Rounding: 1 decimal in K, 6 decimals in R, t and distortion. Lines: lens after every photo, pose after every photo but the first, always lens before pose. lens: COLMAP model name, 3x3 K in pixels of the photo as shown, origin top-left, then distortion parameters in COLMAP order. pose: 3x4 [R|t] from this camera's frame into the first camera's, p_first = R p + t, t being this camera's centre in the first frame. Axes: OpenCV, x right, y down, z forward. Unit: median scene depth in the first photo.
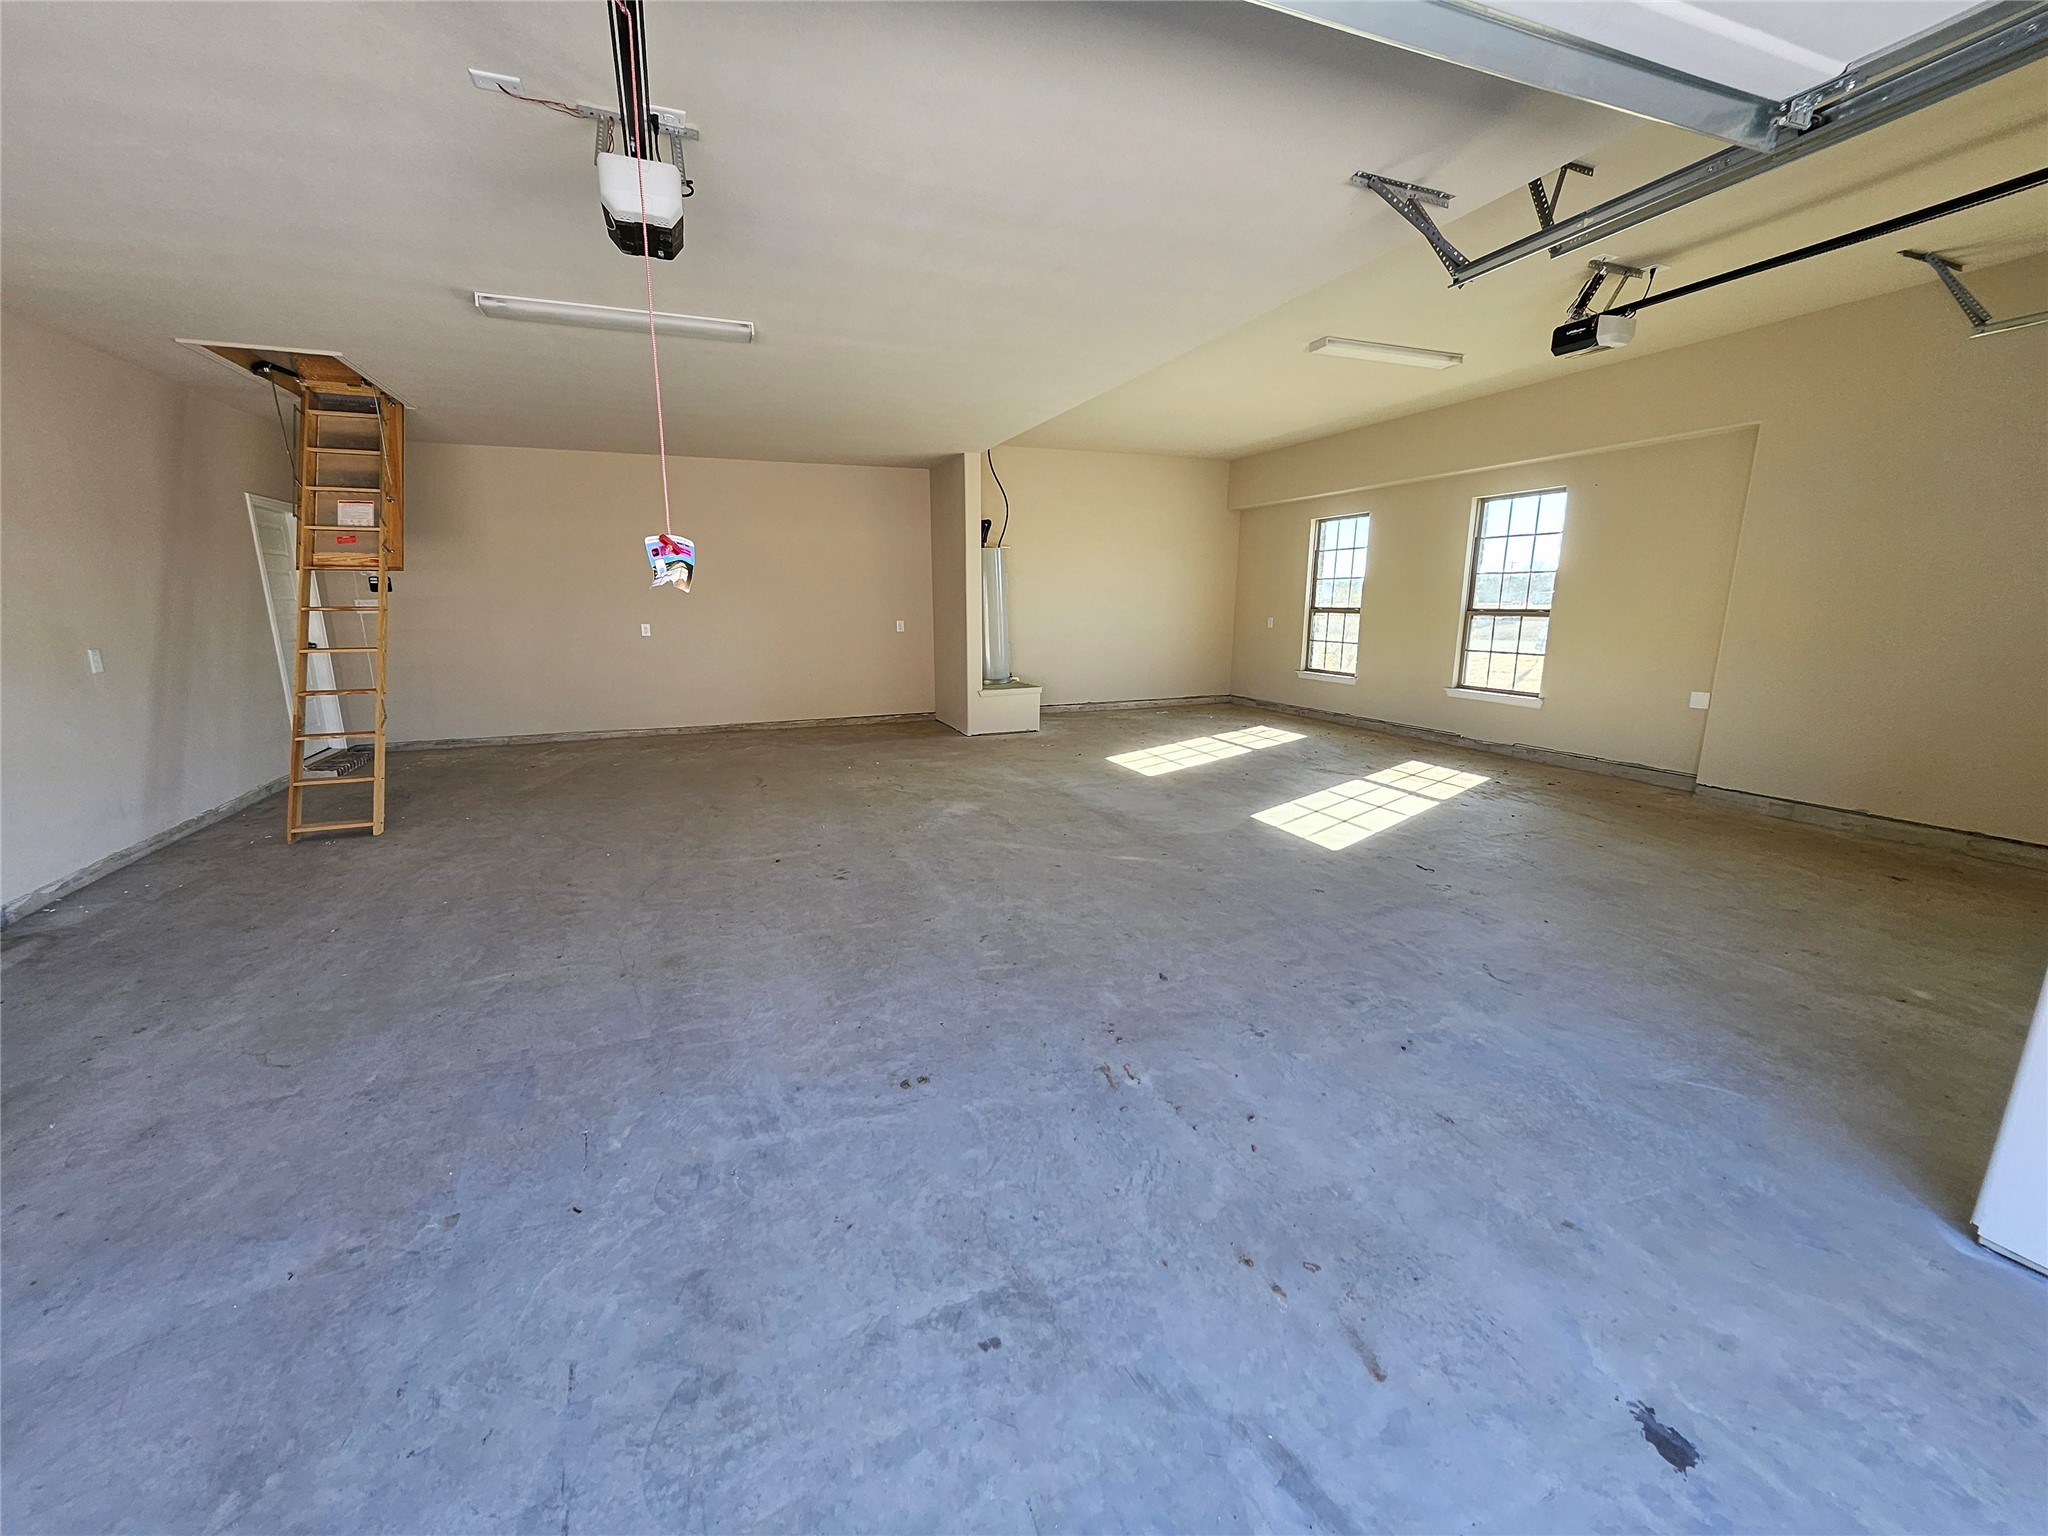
lens RADIAL K [[800.5, 0, 990.2], [0, 800.5, 769.2], [0, 0, 1]] dist [-0.003011, 0.000122]
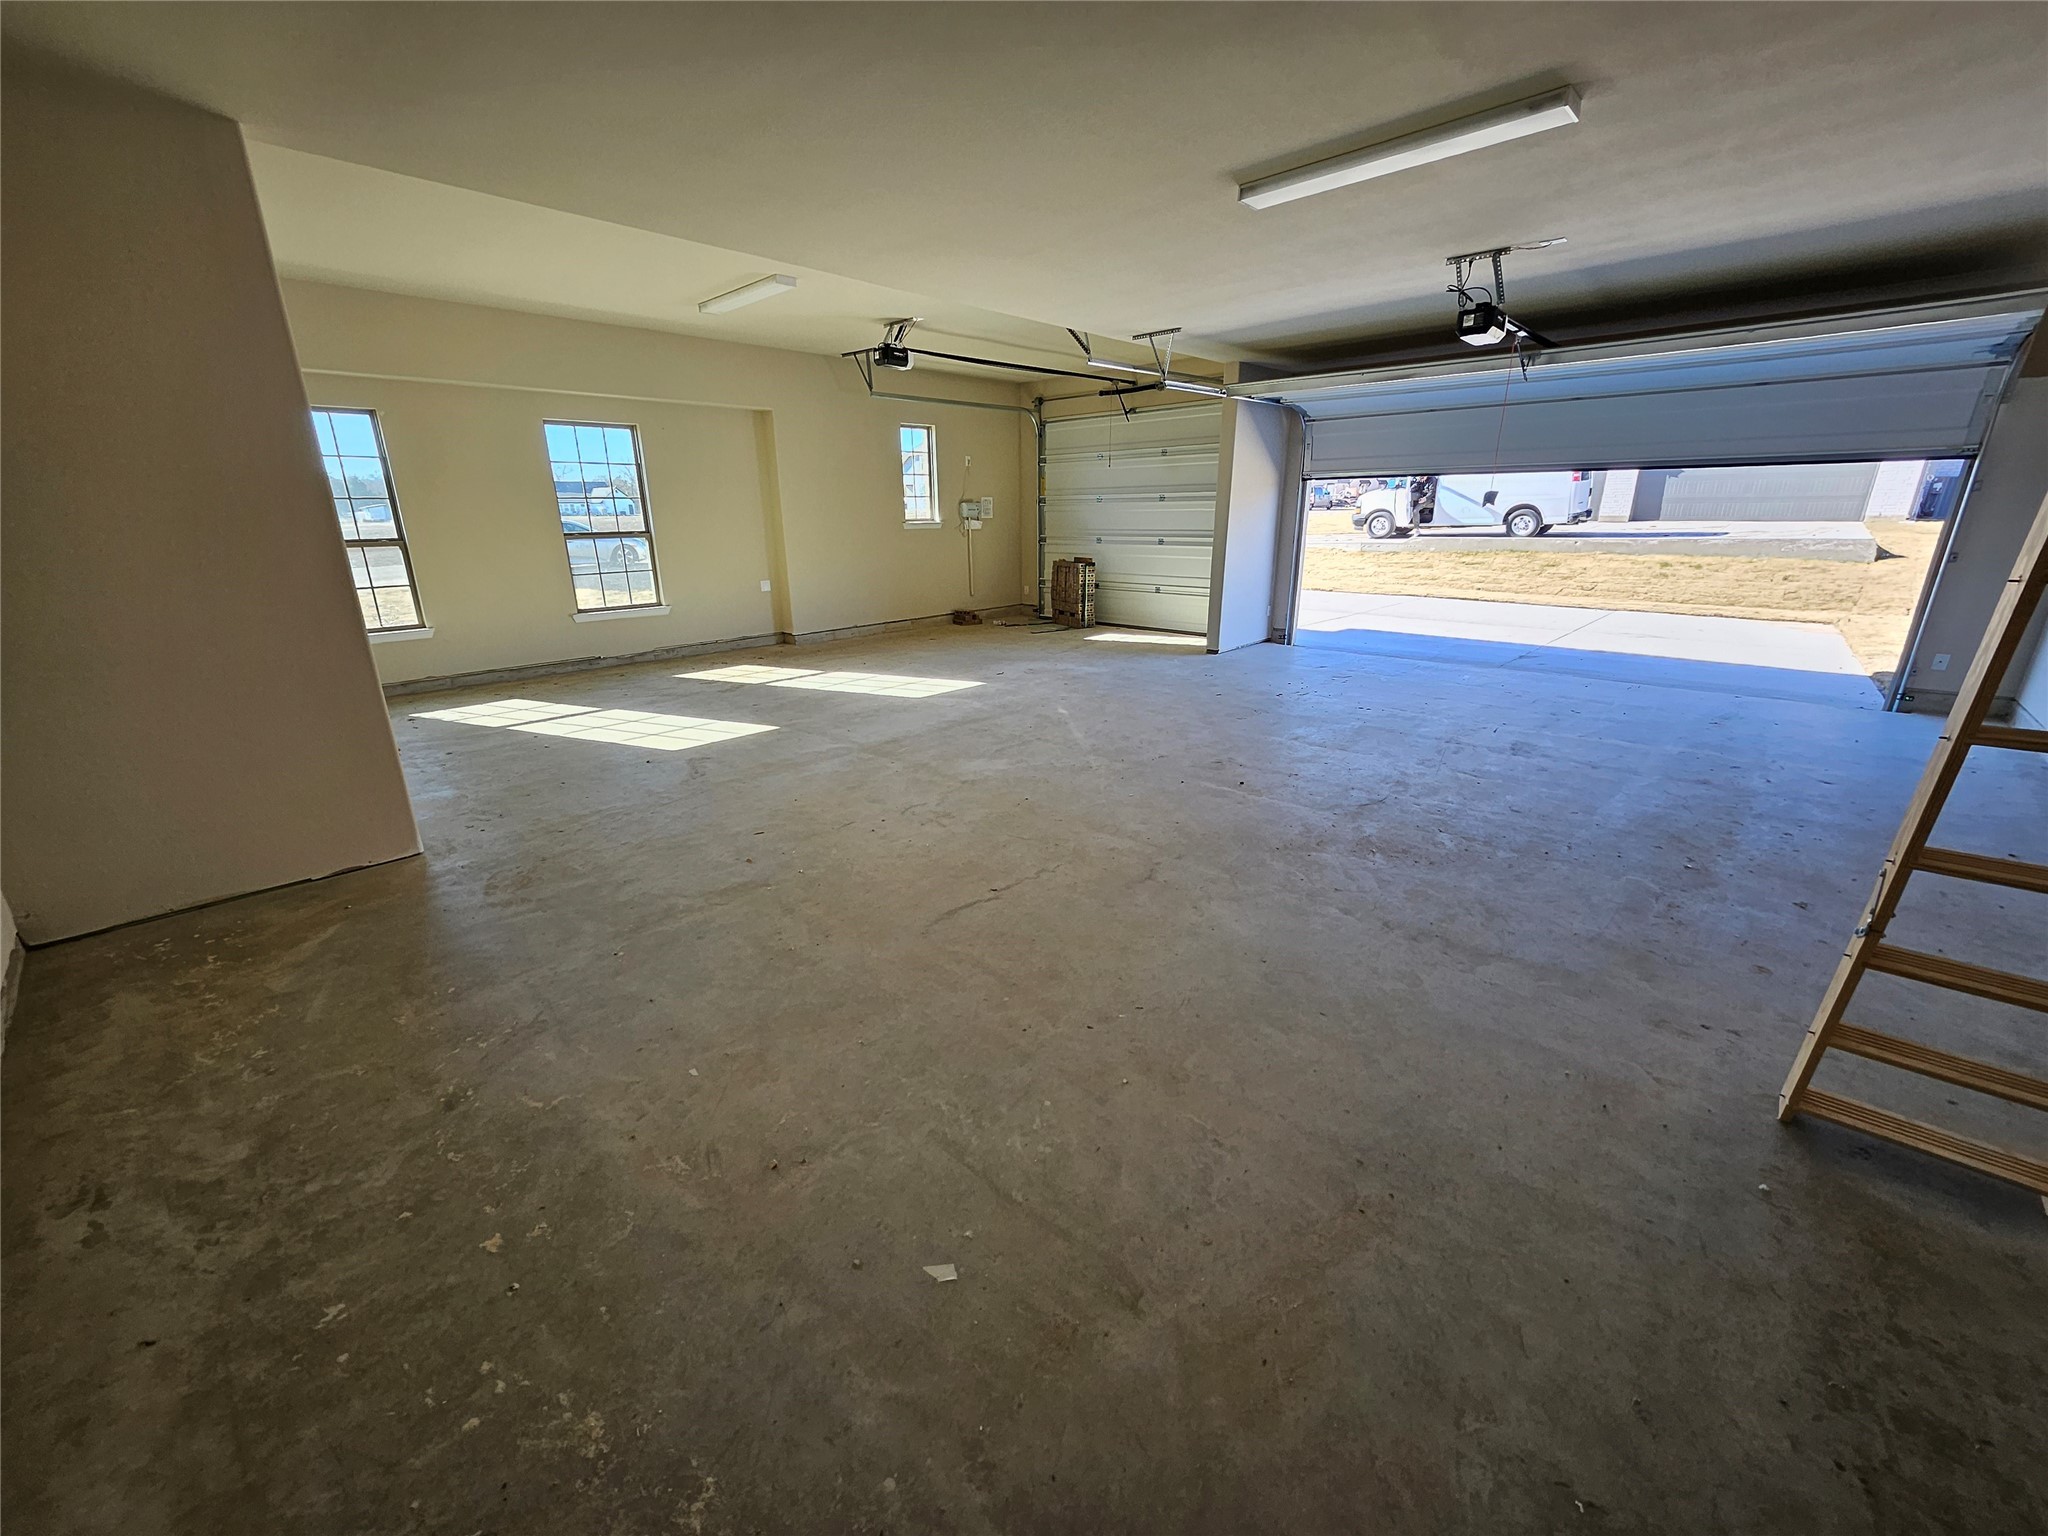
lens RADIAL K [[800.5, 0, 1018.0], [0, 800.5, 764.2], [0, 0, 1]] dist [-0.003011, 0.000122]
pose [[-0.437767, -0.264546, 0.859288, -0.809334], [0.202877, 0.902018, 0.381058, -0.280584], [-0.875900, 0.341144, -0.341204, 1.280882]]
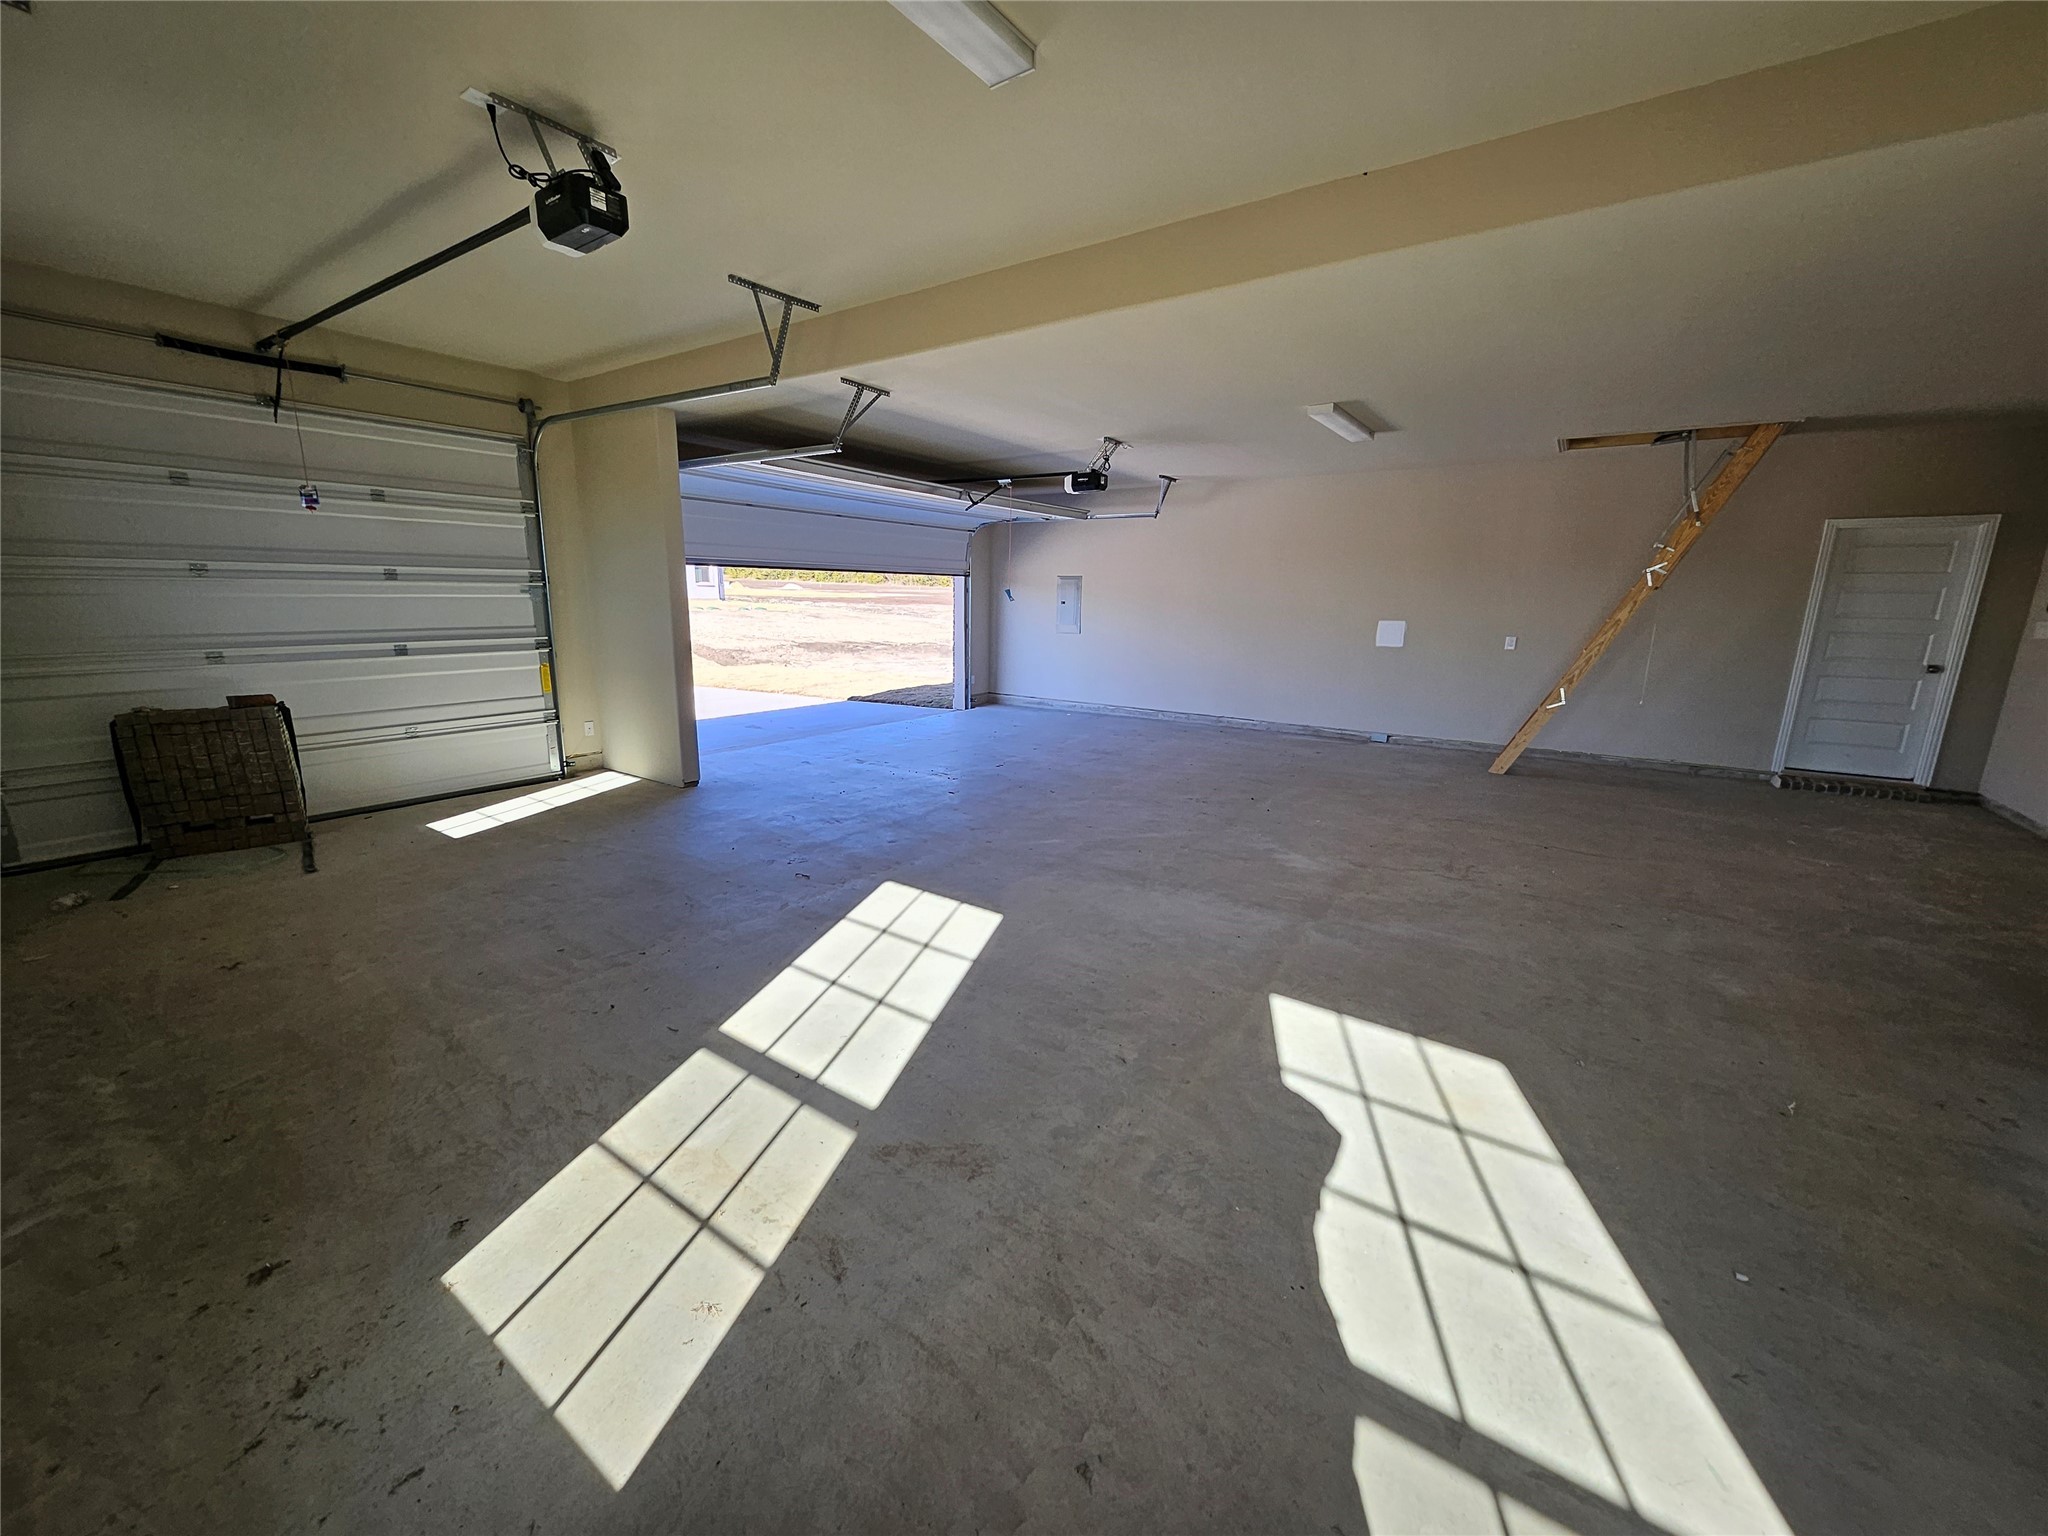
lens RADIAL K [[800.5, 0, 986.3], [0, 800.5, 783.4], [0, 0, 1]] dist [-0.003011, 0.000122]
pose [[-0.836494, 0.118204, -0.535076, 0.689047], [-0.125346, 0.909294, 0.396828, -0.323328], [0.533448, 0.399014, -0.745802, 1.436298]]
